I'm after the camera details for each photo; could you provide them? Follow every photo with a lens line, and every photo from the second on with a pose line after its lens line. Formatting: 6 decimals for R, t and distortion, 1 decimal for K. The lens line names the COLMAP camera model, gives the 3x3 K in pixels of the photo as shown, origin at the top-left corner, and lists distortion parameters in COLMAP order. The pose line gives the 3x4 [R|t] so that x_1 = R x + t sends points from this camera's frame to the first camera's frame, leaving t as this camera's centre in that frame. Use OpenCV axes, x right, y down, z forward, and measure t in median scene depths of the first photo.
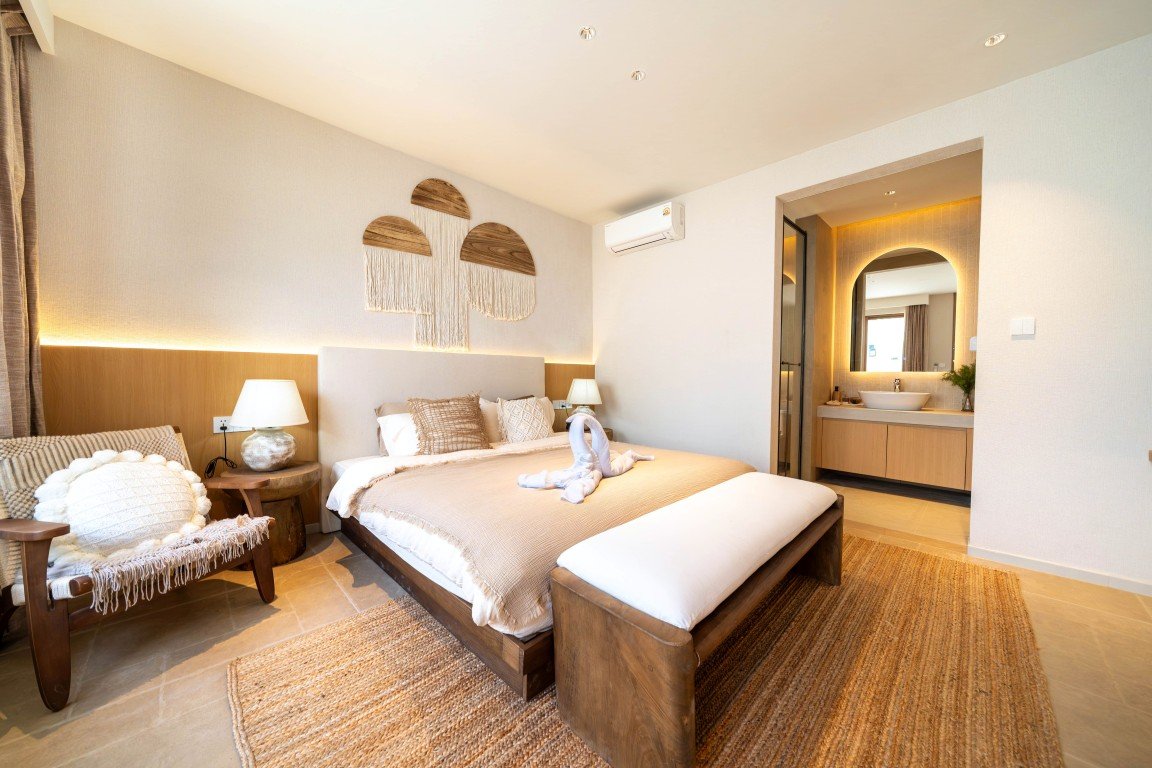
lens RADIAL K [[390.7, 0, 576.0], [0, 390.7, 384.0], [0, 0, 1]] dist [-0.000910, -0.000046]
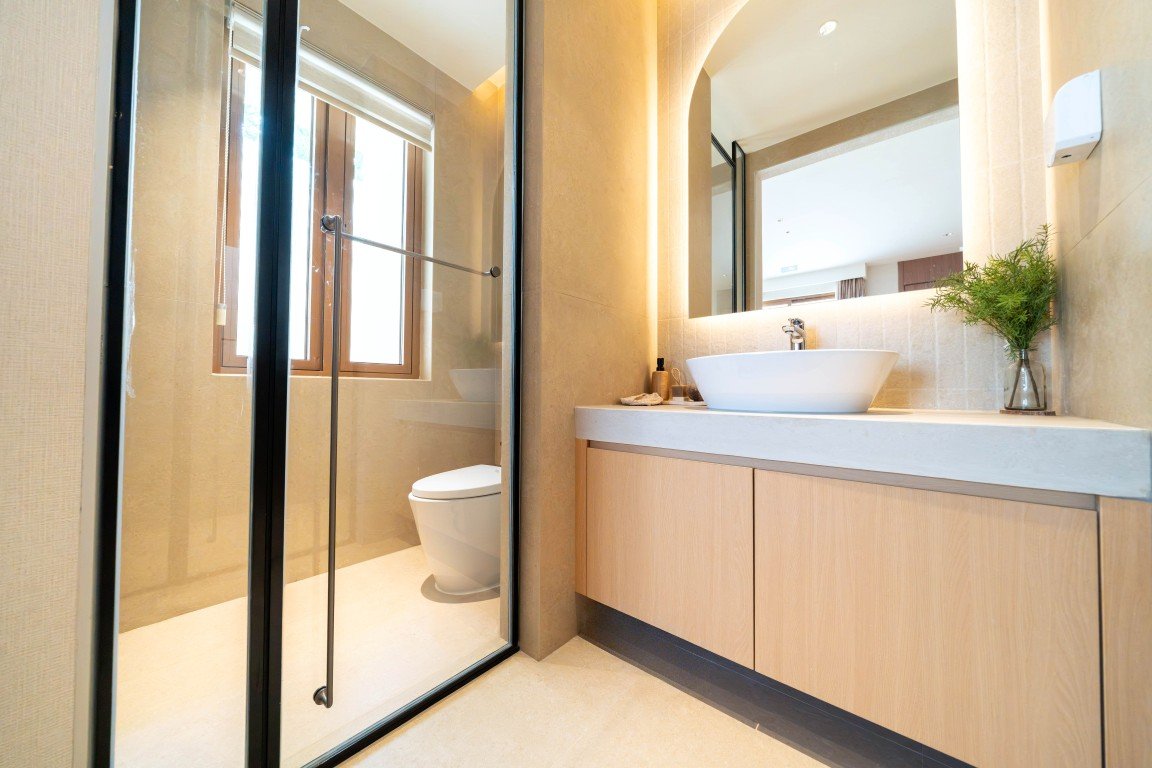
lens RADIAL K [[390.7, 0, 576.0], [0, 390.7, 384.0], [0, 0, 1]] dist [-0.000910, -0.000046]
pose [[0.995368, -0.000475, 0.096135, 0.560541], [0.004888, 0.998944, -0.045674, 0.050361], [-0.096012, 0.045932, 0.994320, 0.640304]]
